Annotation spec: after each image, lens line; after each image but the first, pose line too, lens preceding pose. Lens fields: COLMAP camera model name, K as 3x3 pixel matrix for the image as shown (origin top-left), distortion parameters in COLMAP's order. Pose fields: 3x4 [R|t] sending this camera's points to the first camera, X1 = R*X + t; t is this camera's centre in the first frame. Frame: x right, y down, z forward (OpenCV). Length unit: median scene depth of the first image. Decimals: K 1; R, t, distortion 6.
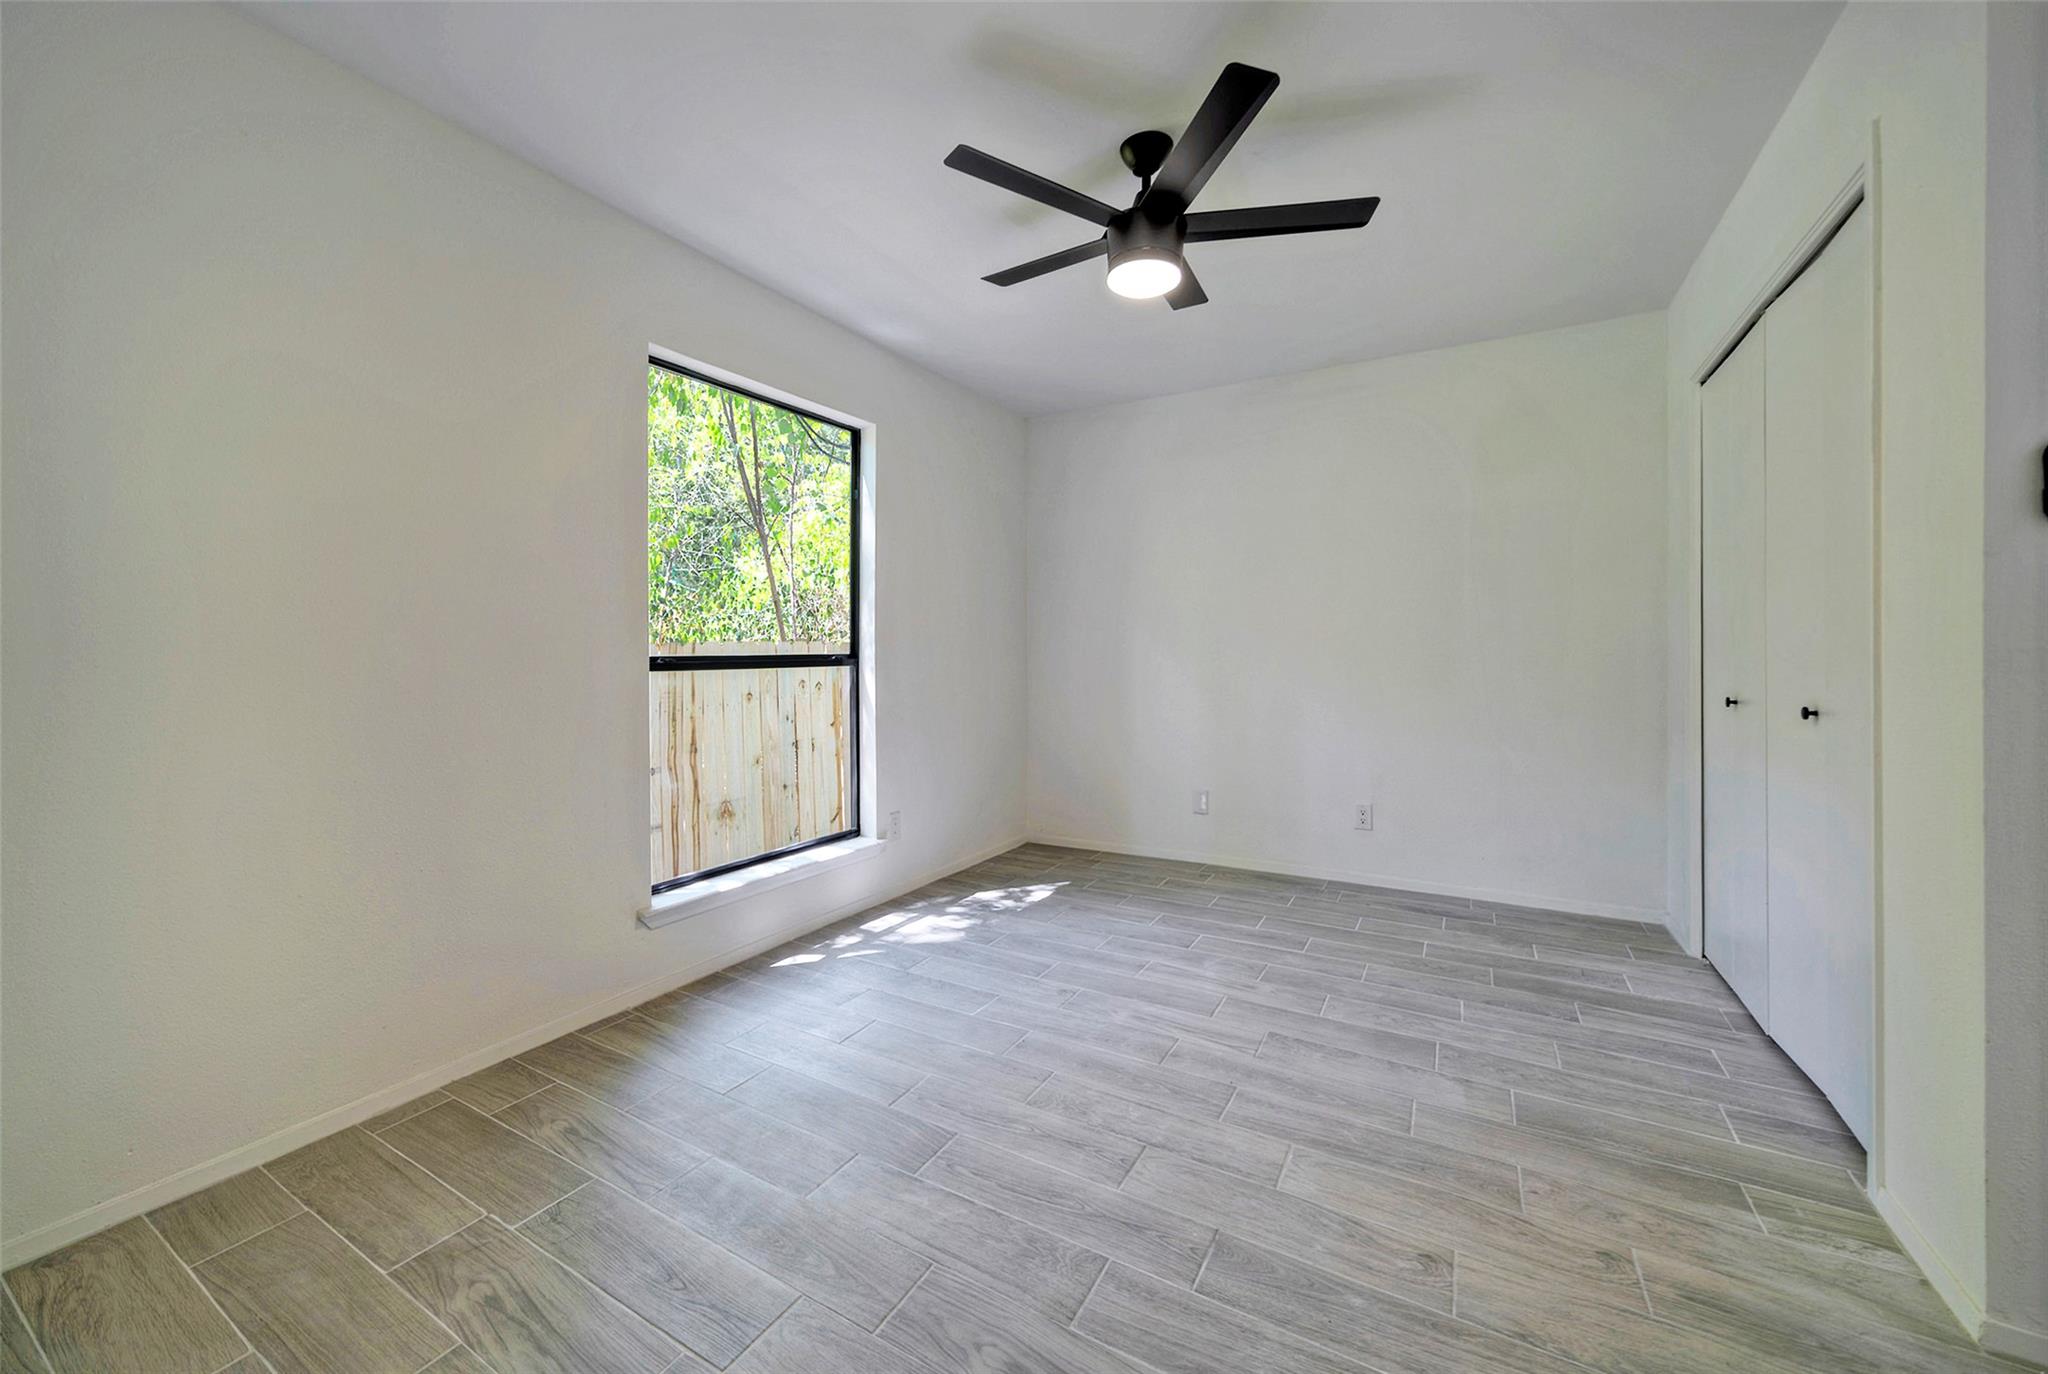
lens RADIAL K [[776.6, 0, 1019.1], [0, 776.6, 671.8], [0, 0, 1]] dist [0.002355, 0.000272]
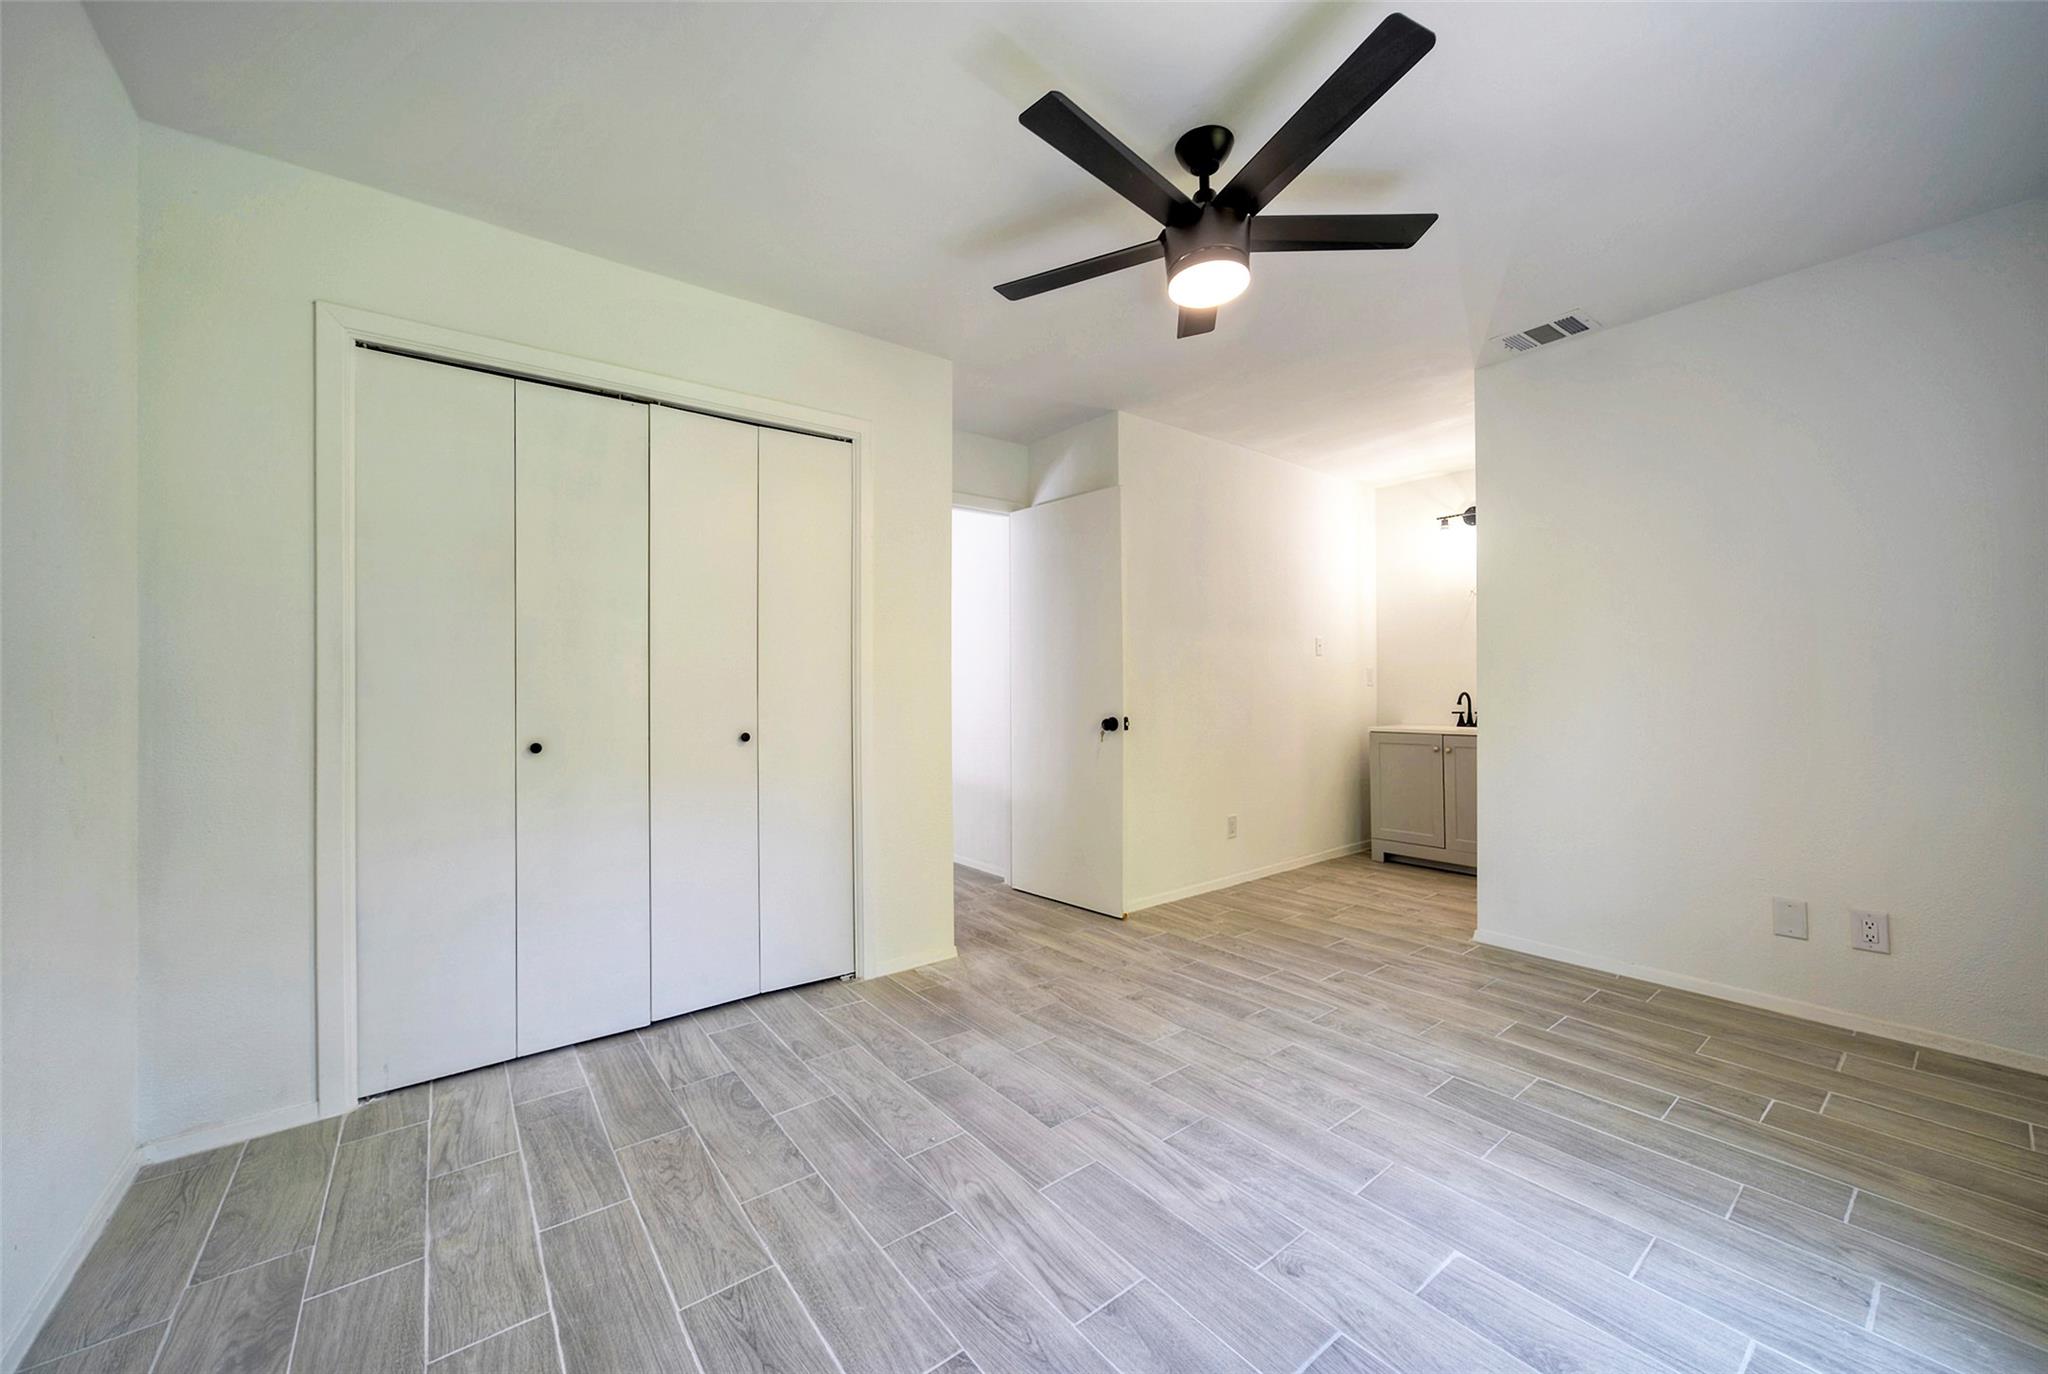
lens RADIAL K [[776.6, 0, 1027.8], [0, 776.6, 684.0], [0, 0, 1]] dist [0.002355, 0.000272]
pose [[-0.923839, 0.012431, 0.382580, 0.015528], [0.016694, 0.999830, 0.007824, -0.031054], [-0.382418, 0.013615, -0.923889, 1.947995]]
